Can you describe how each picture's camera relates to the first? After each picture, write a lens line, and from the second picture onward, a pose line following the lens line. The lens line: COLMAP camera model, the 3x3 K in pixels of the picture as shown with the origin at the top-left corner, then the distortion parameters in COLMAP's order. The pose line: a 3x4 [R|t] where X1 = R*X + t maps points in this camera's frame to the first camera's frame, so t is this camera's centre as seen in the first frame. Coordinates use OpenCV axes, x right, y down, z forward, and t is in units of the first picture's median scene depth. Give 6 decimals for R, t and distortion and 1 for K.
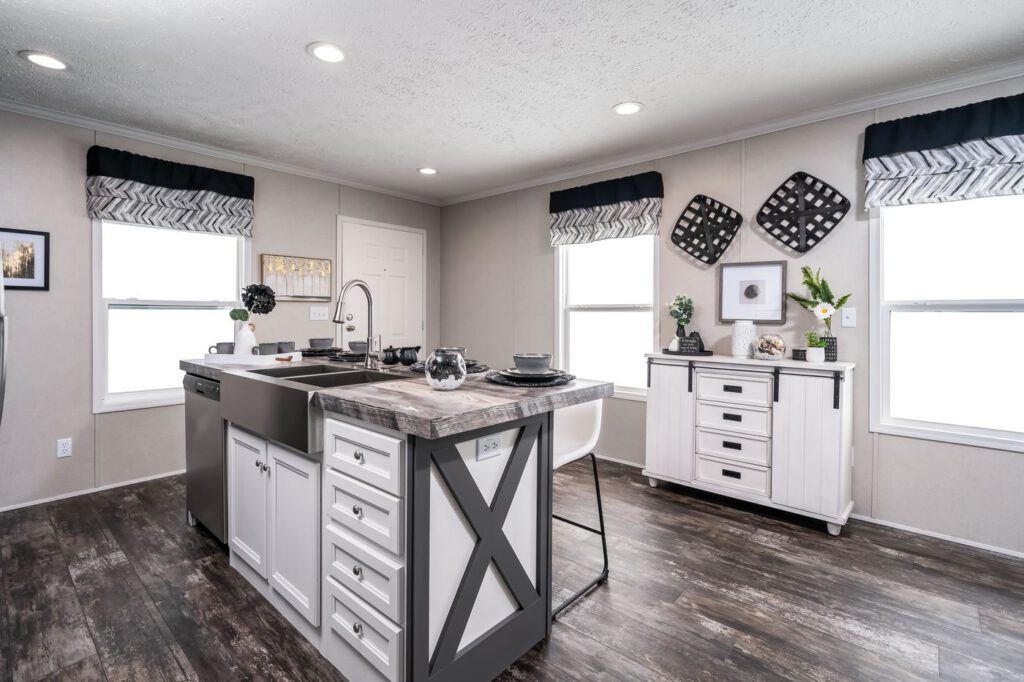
lens RADIAL K [[469.8, 0, 500.5], [0, 469.8, 315.8], [0, 0, 1]] dist [0.000980, -0.000596]
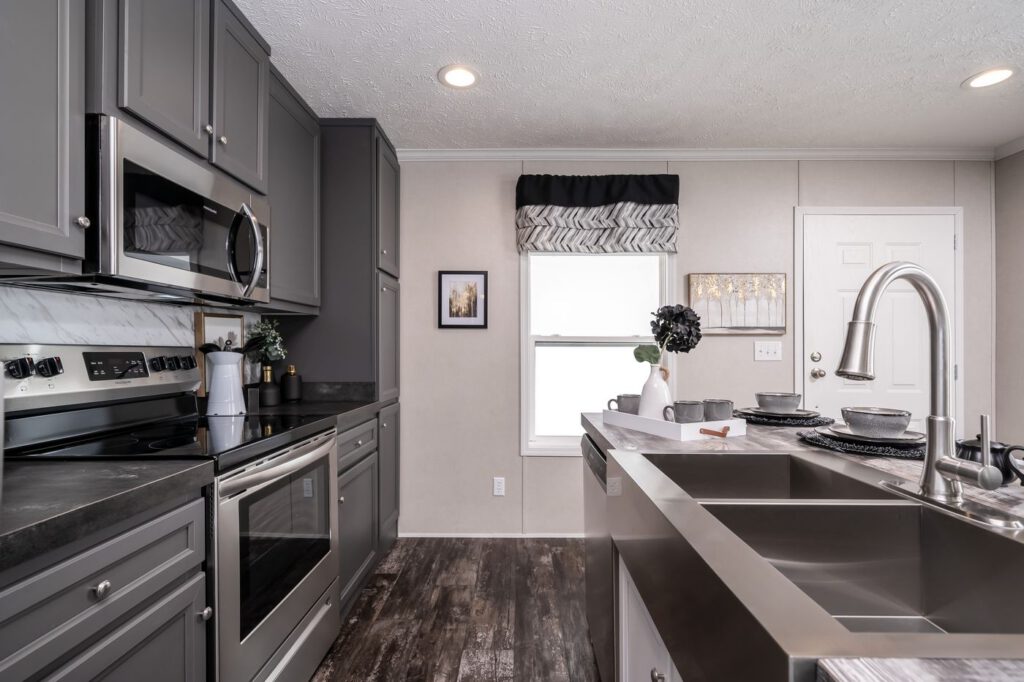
lens RADIAL K [[469.8, 0, 516.0], [0, 469.8, 346.4], [0, 0, 1]] dist [0.000980, -0.000596]
pose [[0.665159, -0.007347, -0.746666, -0.167639], [-0.003306, 0.999913, -0.012784, -0.003154], [0.746695, 0.010972, 0.665077, 0.378758]]
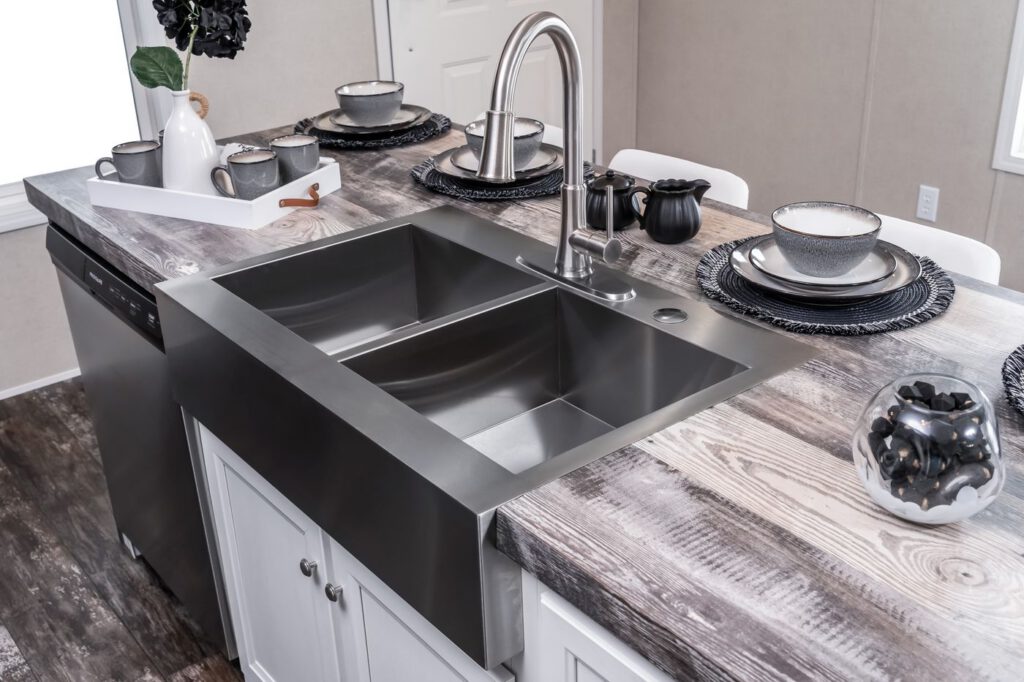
lens RADIAL K [[1107.9, 0, 509.8], [0, 1107.9, 343.6], [0, 0, 1]] dist [-0.004507, 0.000000]
pose [[0.985951, 0.039411, -0.162321, -0.146056], [0.033552, 0.905233, 0.423590, -0.132246], [0.163632, -0.423085, 0.891192, 0.213754]]
